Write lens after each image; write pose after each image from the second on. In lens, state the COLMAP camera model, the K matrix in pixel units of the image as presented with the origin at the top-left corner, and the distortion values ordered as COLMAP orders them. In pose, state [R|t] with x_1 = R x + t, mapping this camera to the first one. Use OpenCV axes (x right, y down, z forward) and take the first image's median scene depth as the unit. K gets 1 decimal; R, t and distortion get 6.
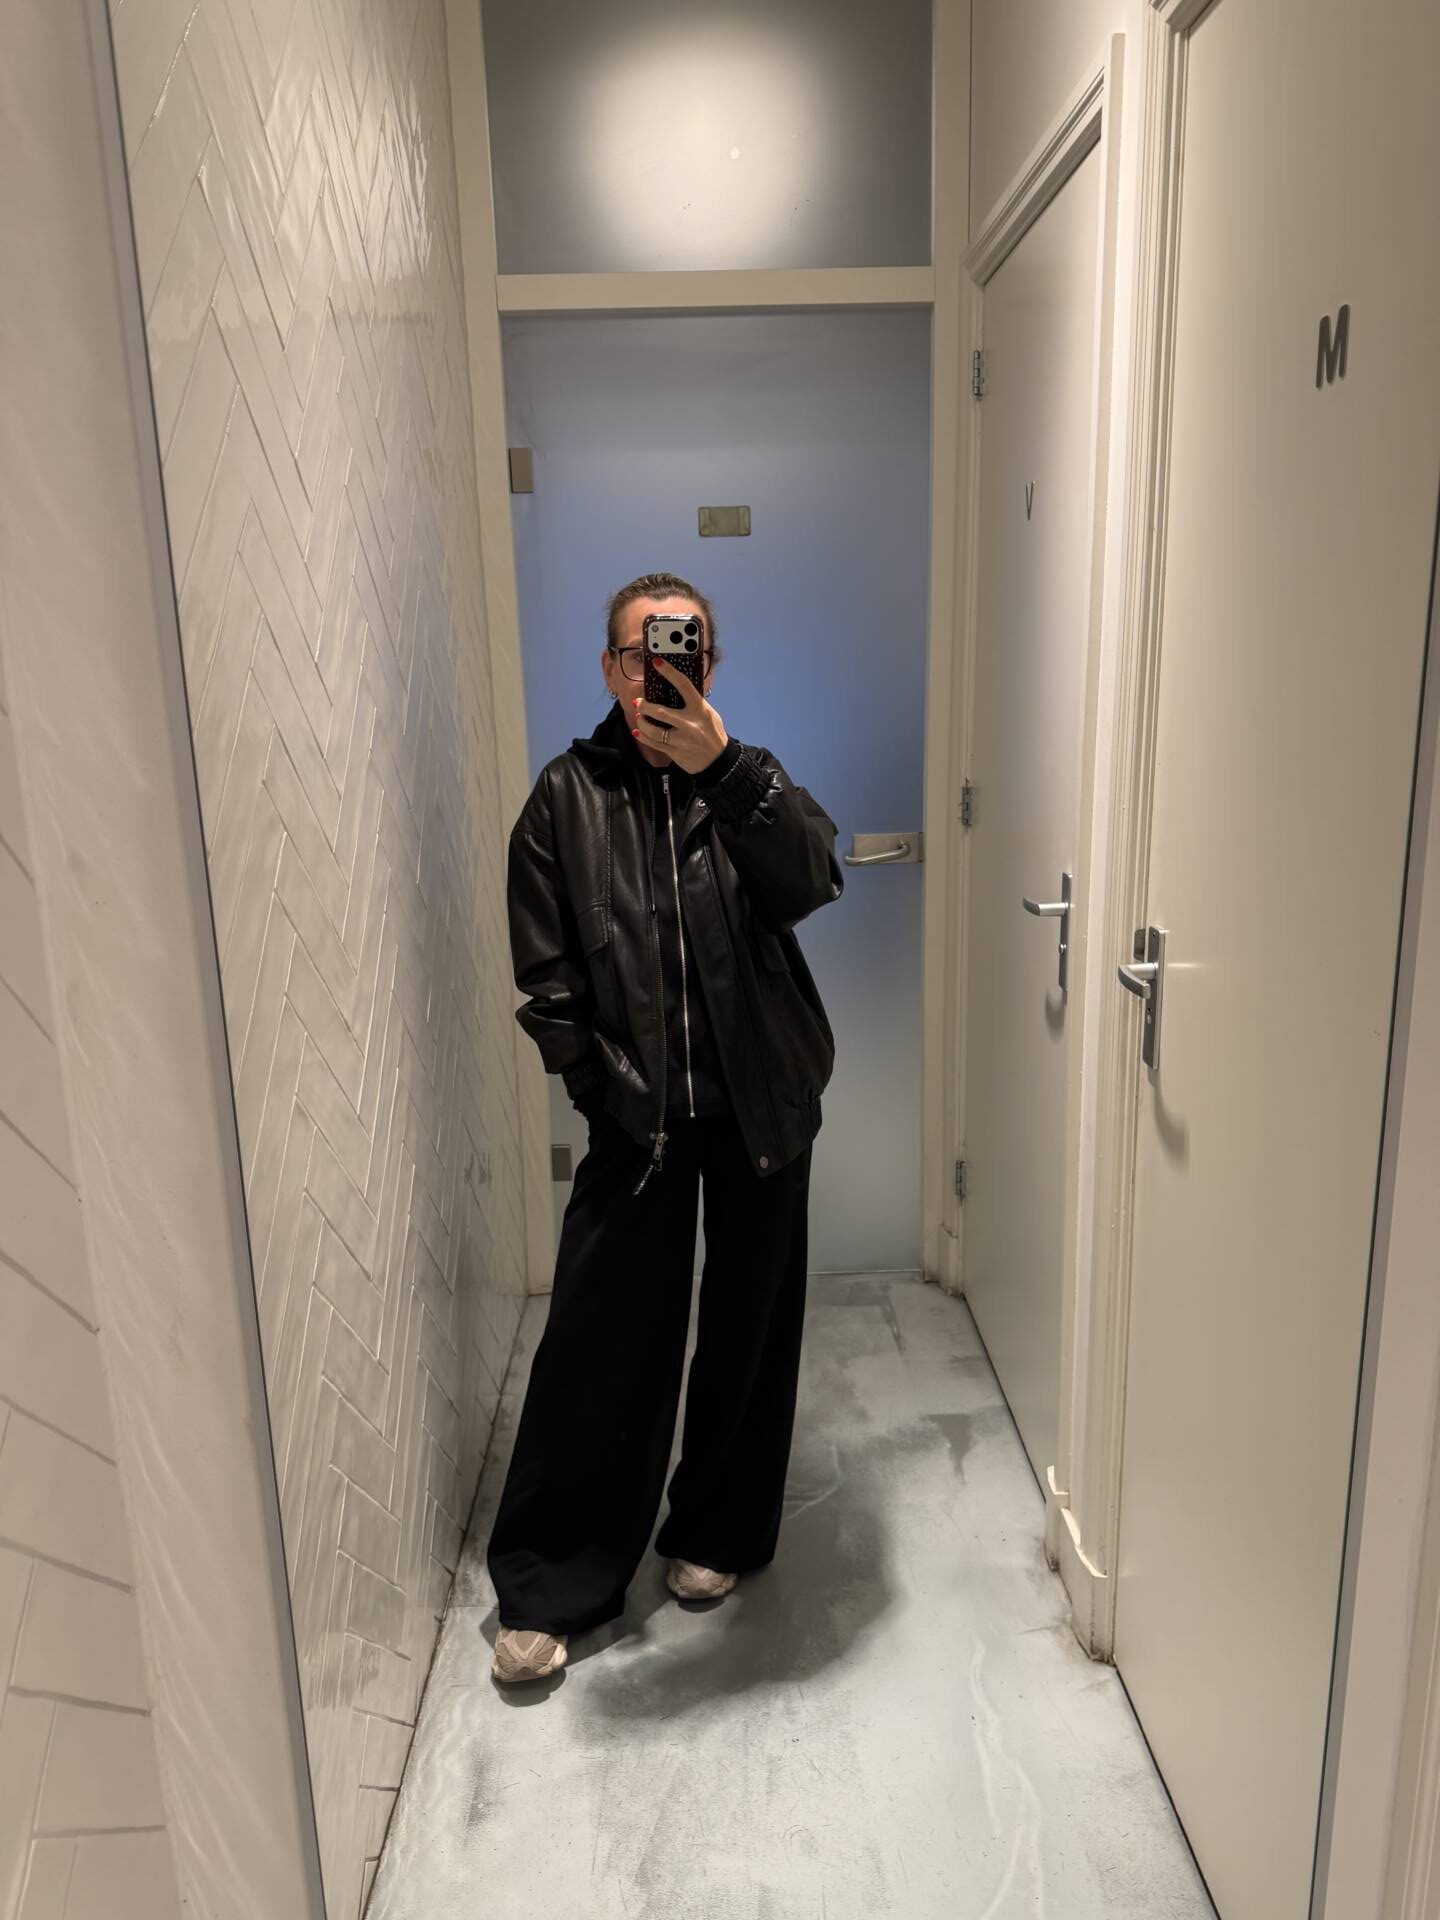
lens RADIAL K [[1355.7, 0, 714.5], [0, 1355.7, 958.7], [0, 0, 1]] dist [0.002793, -0.019226]
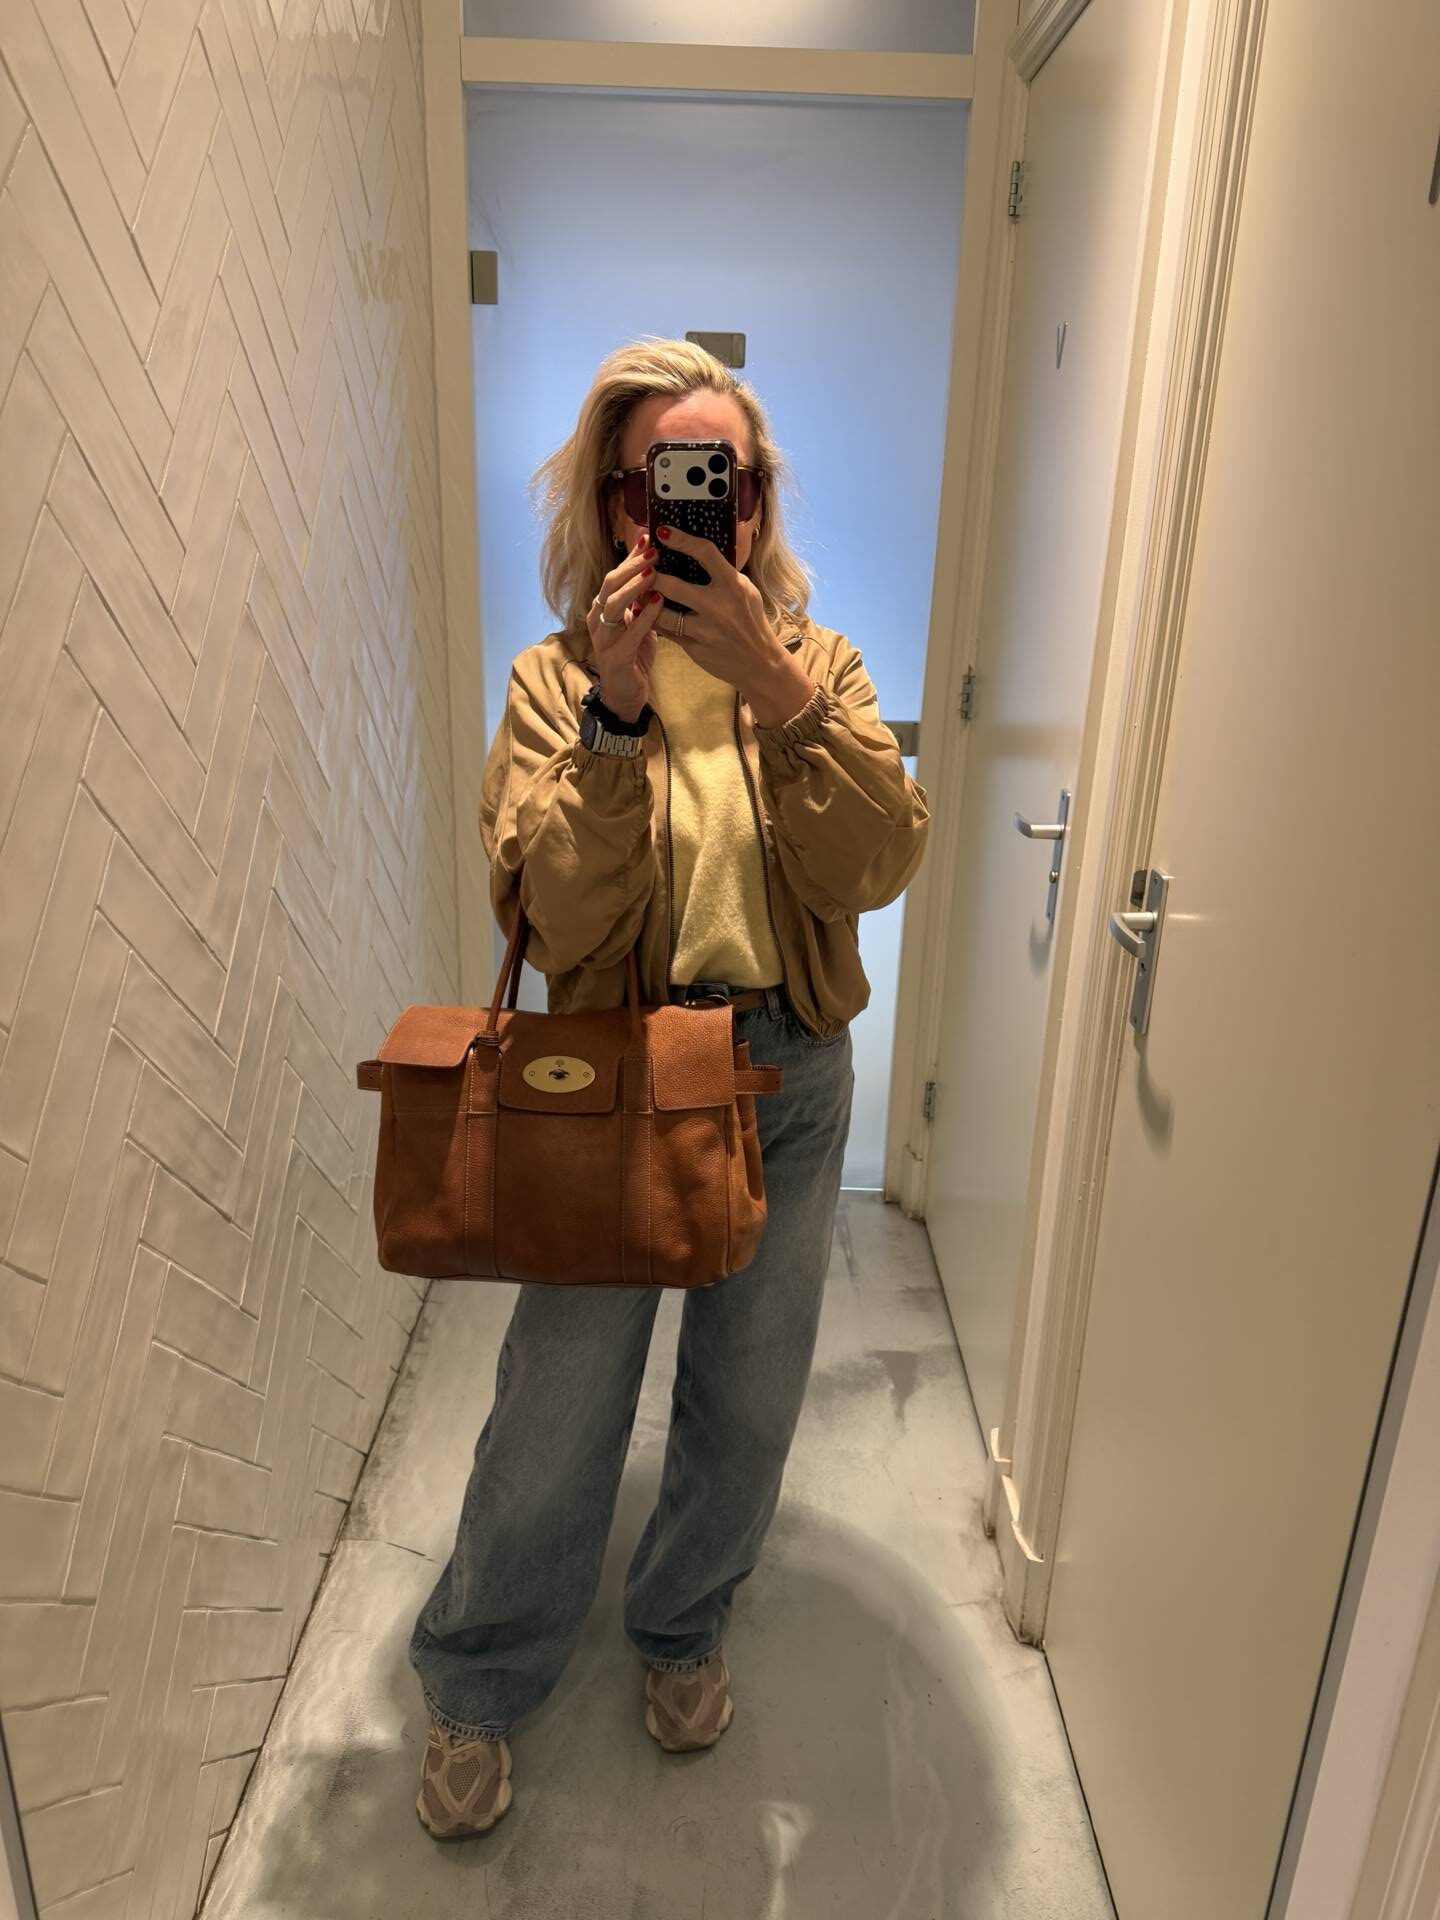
lens RADIAL K [[1346.4, 0, 716.6], [0, 1346.4, 961.4], [0, 0, 1]] dist [0.012260, -0.025476]
pose [[0.998368, 0.057102, 0.001030, 0.047093], [-0.056879, 0.992532, 0.107912, -0.039541], [0.005140, -0.107795, 0.994160, 0.140289]]
